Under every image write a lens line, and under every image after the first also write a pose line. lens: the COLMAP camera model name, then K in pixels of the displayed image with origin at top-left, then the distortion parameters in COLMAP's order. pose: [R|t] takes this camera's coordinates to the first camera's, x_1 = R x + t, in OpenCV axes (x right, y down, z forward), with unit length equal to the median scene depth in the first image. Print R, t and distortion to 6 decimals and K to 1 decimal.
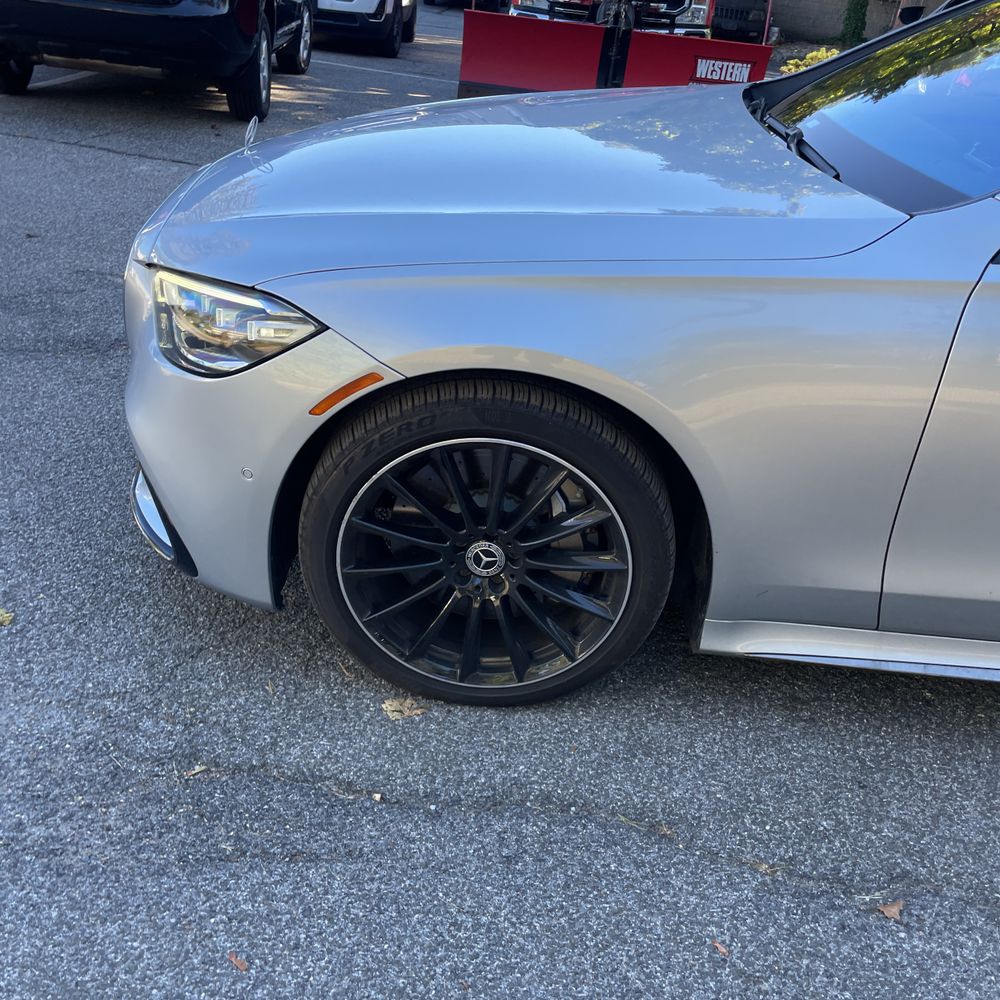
lens RADIAL K [[1022.6, 0, 493.5], [0, 1022.6, 509.9], [0, 0, 1]] dist [0.101567, -0.152353]
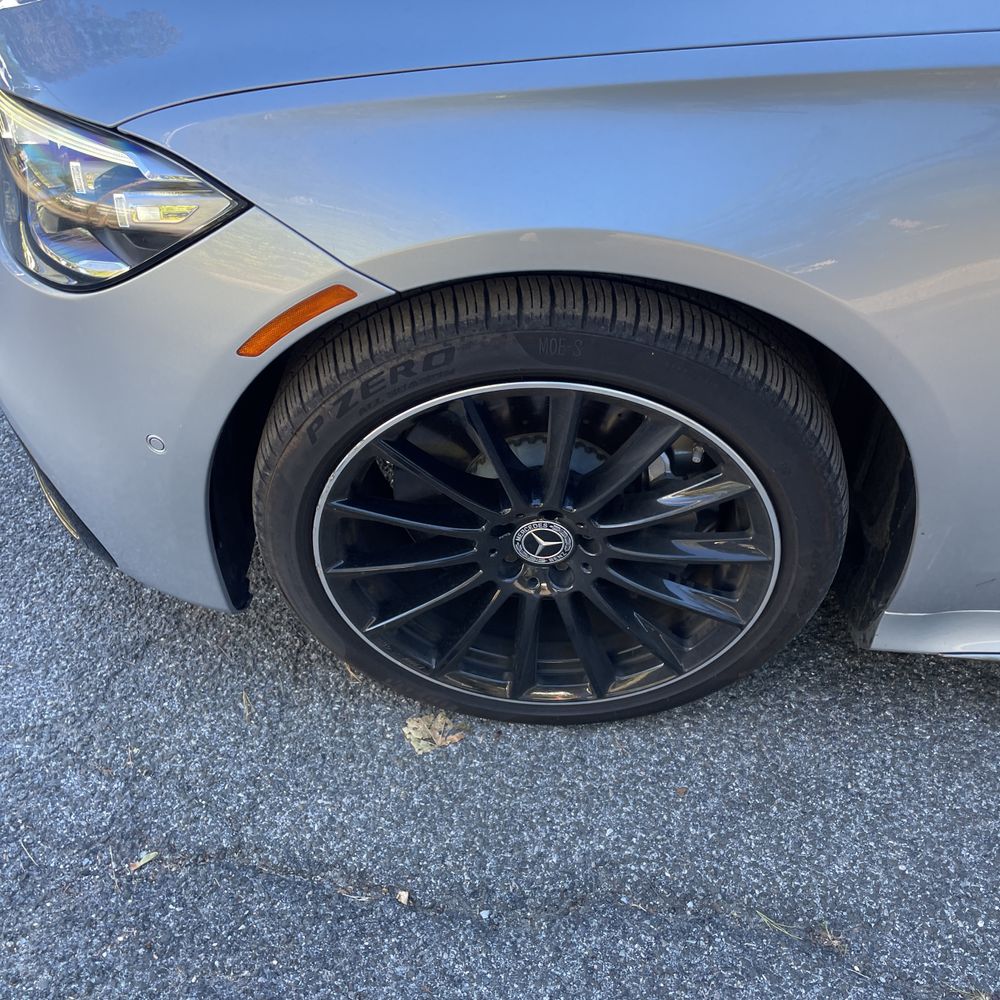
lens RADIAL K [[1022.6, 0, 493.5], [0, 1022.6, 509.9], [0, 0, 1]] dist [0.101567, -0.152353]
pose [[0.998276, -0.045657, -0.036895, -0.014820], [0.053011, 0.971141, 0.232541, -0.124407], [0.025213, -0.234096, 0.971886, 0.375093]]
